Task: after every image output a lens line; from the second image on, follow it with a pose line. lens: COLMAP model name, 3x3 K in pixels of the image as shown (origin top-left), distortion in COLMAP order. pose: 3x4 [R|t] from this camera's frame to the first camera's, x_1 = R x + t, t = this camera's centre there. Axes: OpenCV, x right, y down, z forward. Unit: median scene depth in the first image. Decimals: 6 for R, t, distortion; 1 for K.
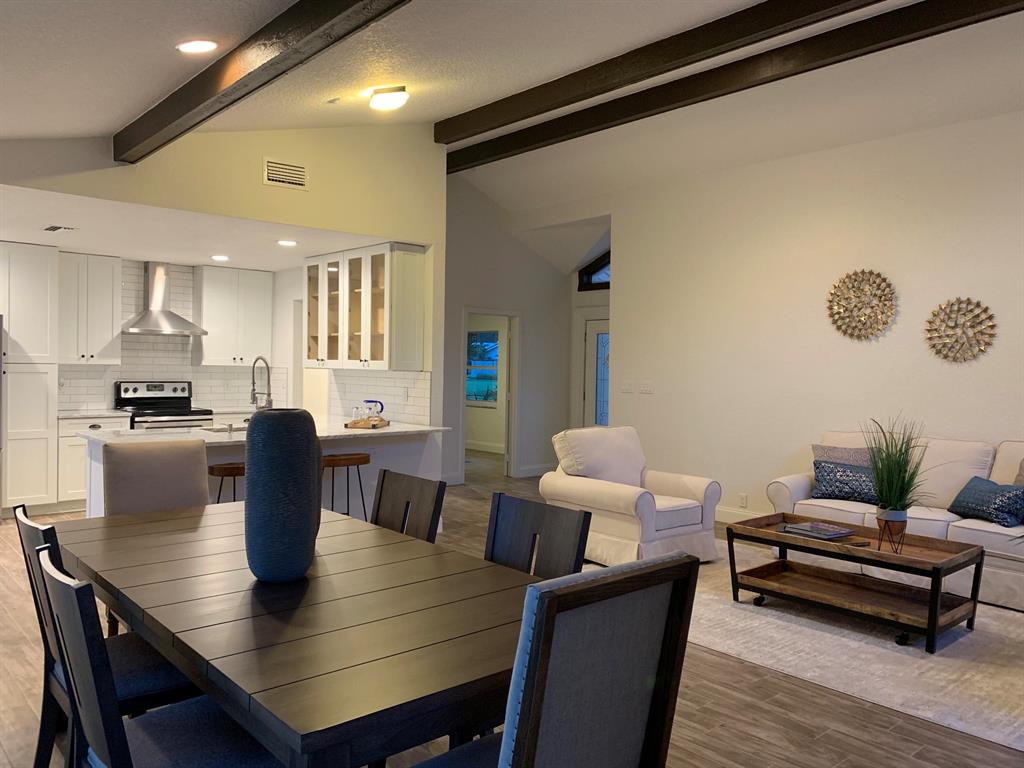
lens RADIAL K [[783.3, 0, 509.9], [0, 783.3, 376.0], [0, 0, 1]] dist [0.039546, -0.039256]
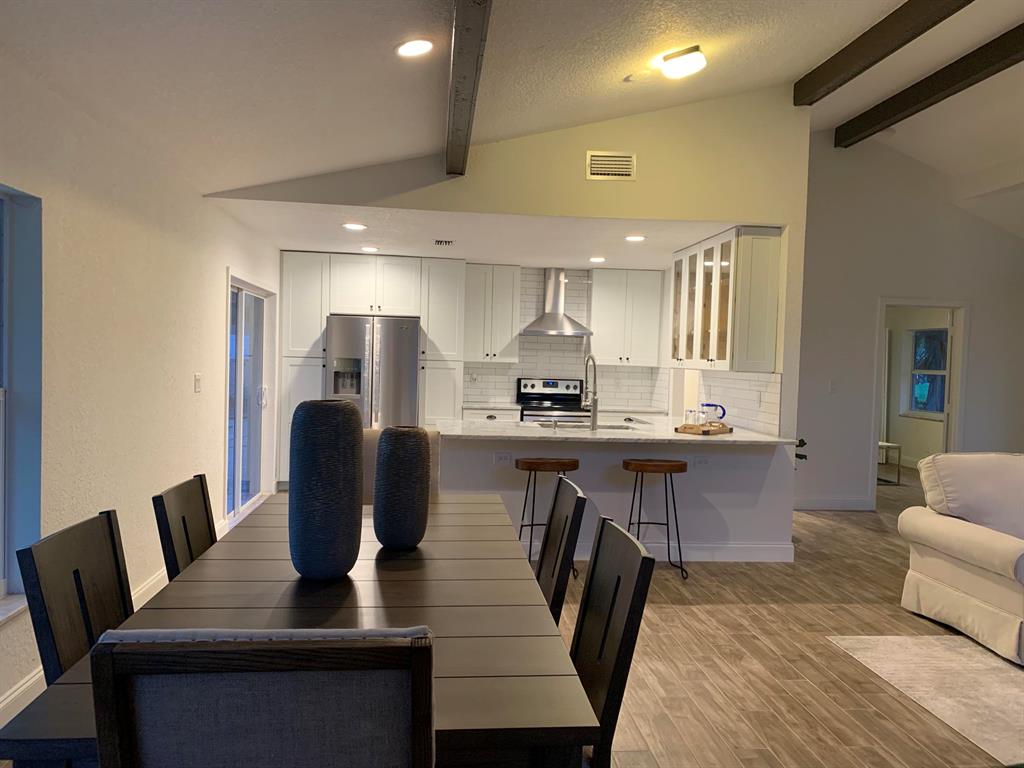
lens RADIAL K [[783.3, 0, 511.0], [0, 783.3, 382.8], [0, 0, 1]] dist [0.039546, -0.039256]
pose [[0.811790, 0.026227, -0.583360, 0.160872], [-0.024143, 0.999644, 0.011345, 0.001729], [0.583450, 0.004874, 0.812135, 0.124146]]
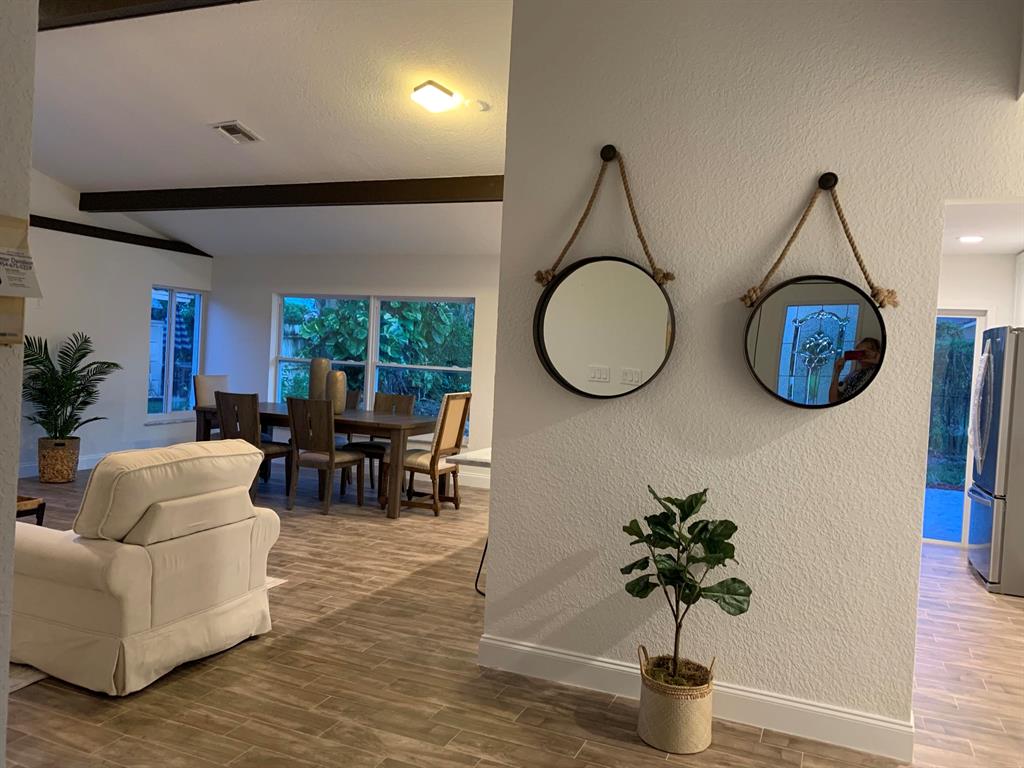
lens RADIAL K [[783.3, 0, 515.4], [0, 783.3, 374.1], [0, 0, 1]] dist [0.039546, -0.039256]
pose [[-0.898223, -0.049573, -0.436736, 0.138872], [-0.072114, 0.996776, 0.035172, -0.021478], [0.433584, 0.063087, -0.898902, 1.496436]]
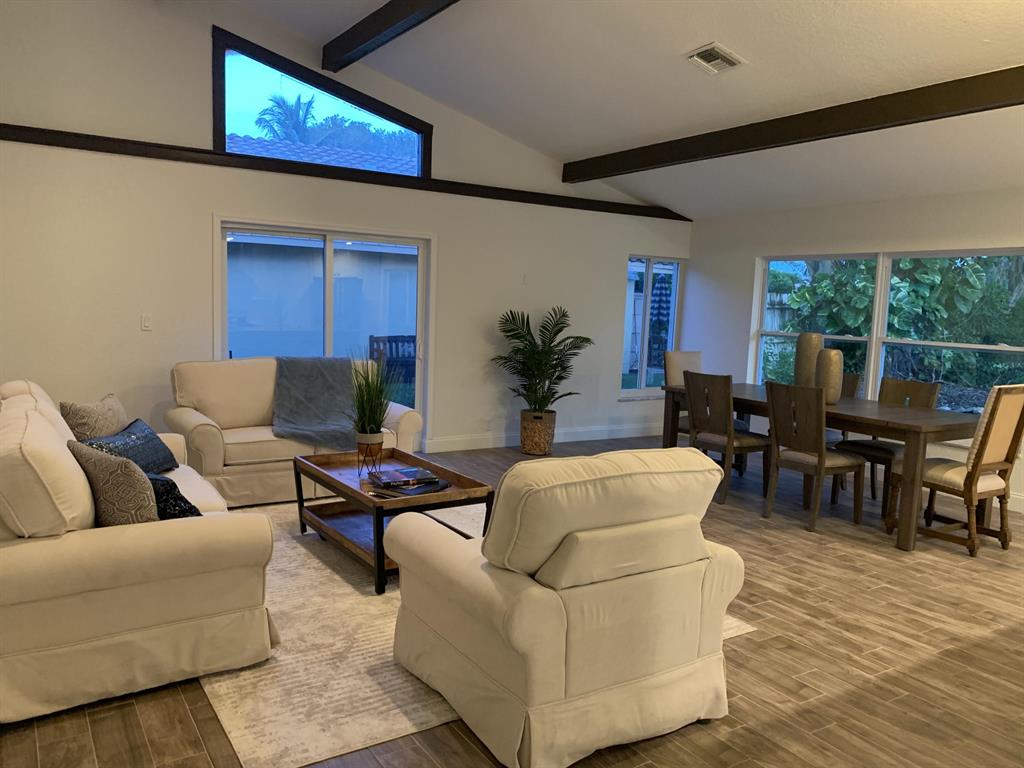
lens RADIAL K [[783.3, 0, 511.3], [0, 783.3, 378.5], [0, 0, 1]] dist [0.039546, -0.039256]
pose [[-0.986226, -0.070055, 0.149833, 0.100723], [-0.052778, 0.991807, 0.116331, -0.019886], [-0.156756, 0.106821, -0.981844, 1.318908]]
